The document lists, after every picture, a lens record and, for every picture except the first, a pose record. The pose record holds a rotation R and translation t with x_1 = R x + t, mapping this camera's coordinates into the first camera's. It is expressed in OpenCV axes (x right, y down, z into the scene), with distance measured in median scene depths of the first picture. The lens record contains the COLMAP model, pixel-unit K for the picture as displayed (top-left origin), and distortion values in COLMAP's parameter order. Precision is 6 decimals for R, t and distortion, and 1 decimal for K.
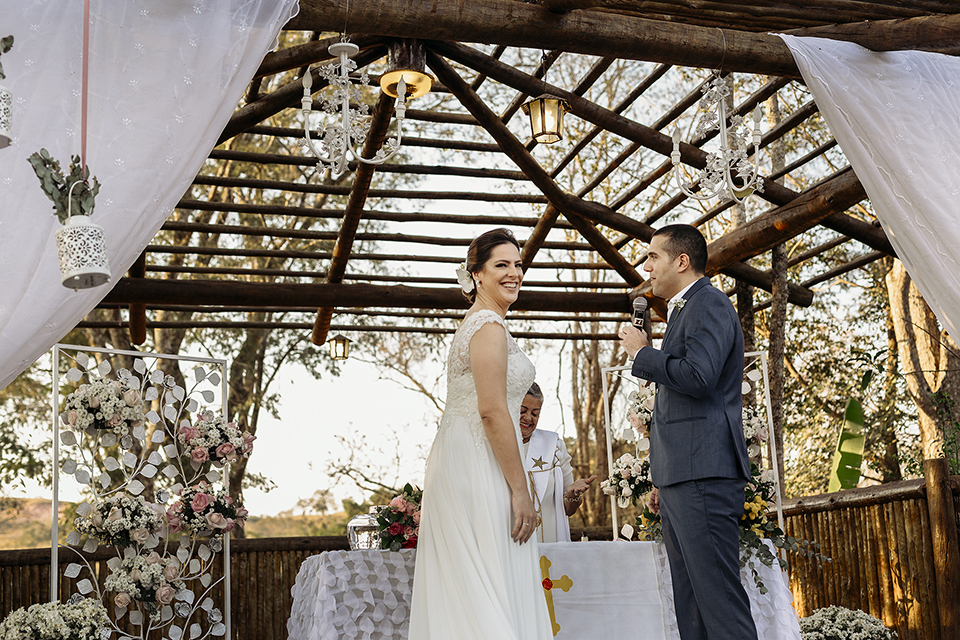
lens RADIAL K [[1340.2, 0, 480.0], [0, 1340.2, 320.0], [0, 0, 1]] dist [-0.015711, -0.004742]
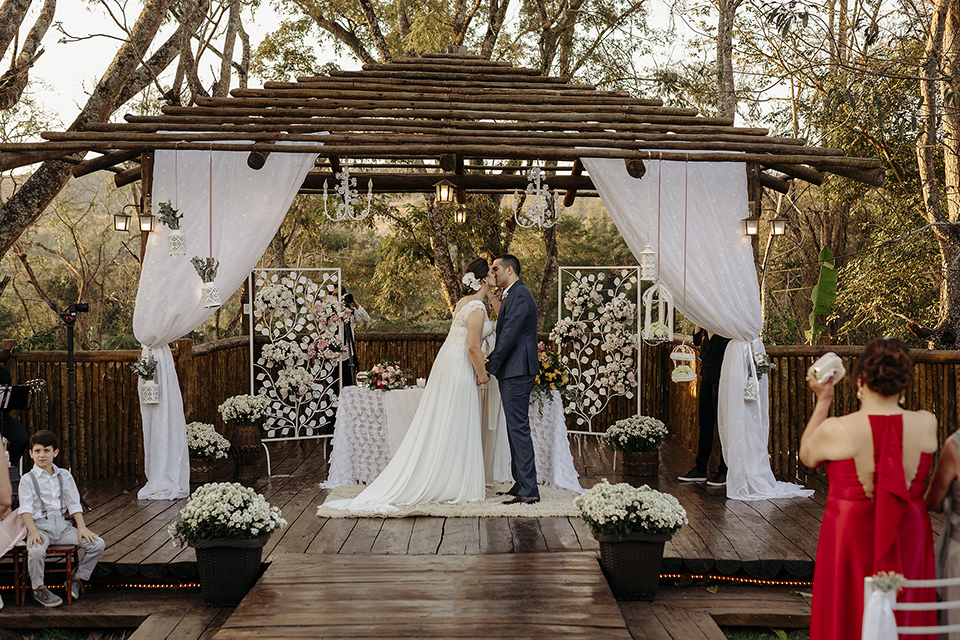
lens RADIAL K [[1342.0, 0, 480.0], [0, 1342.0, 320.0], [0, 0, 1]] dist [-0.011646, 0.001293]
pose [[0.961500, 0.053946, -0.269458, 0.593553], [0.011482, 0.971800, 0.235526, -0.393798], [0.274565, -0.229552, 0.933766, -0.862603]]
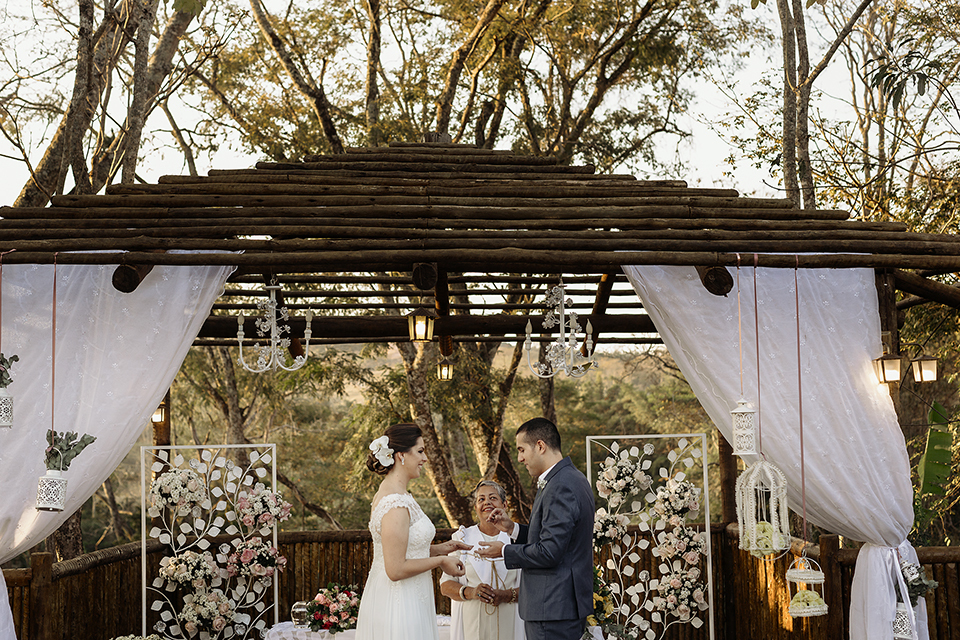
lens RADIAL K [[1416.8, 0, 458.6], [0, 1416.8, 296.4], [0, 0, 1]] dist [-0.009322, 0.023348]
pose [[0.960486, -0.001748, -0.278323, 0.432952], [0.030173, 0.994741, 0.097880, -0.283433], [0.276689, -0.102411, 0.955487, -0.336400]]
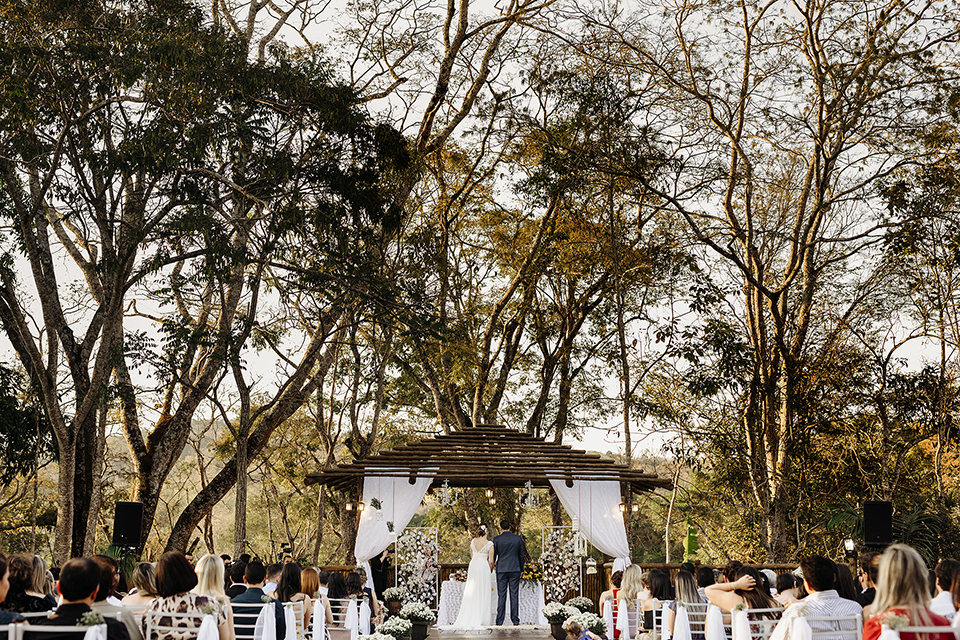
lens RADIAL K [[1416.8, 0, 458.6], [0, 1416.8, 296.4], [0, 0, 1]] dist [-0.009322, 0.023348]
pose [[0.954478, -0.009774, -0.298123, 1.287354], [0.018611, 0.999467, 0.026819, -0.871871], [0.297702, -0.031146, 0.954151, -3.388830]]
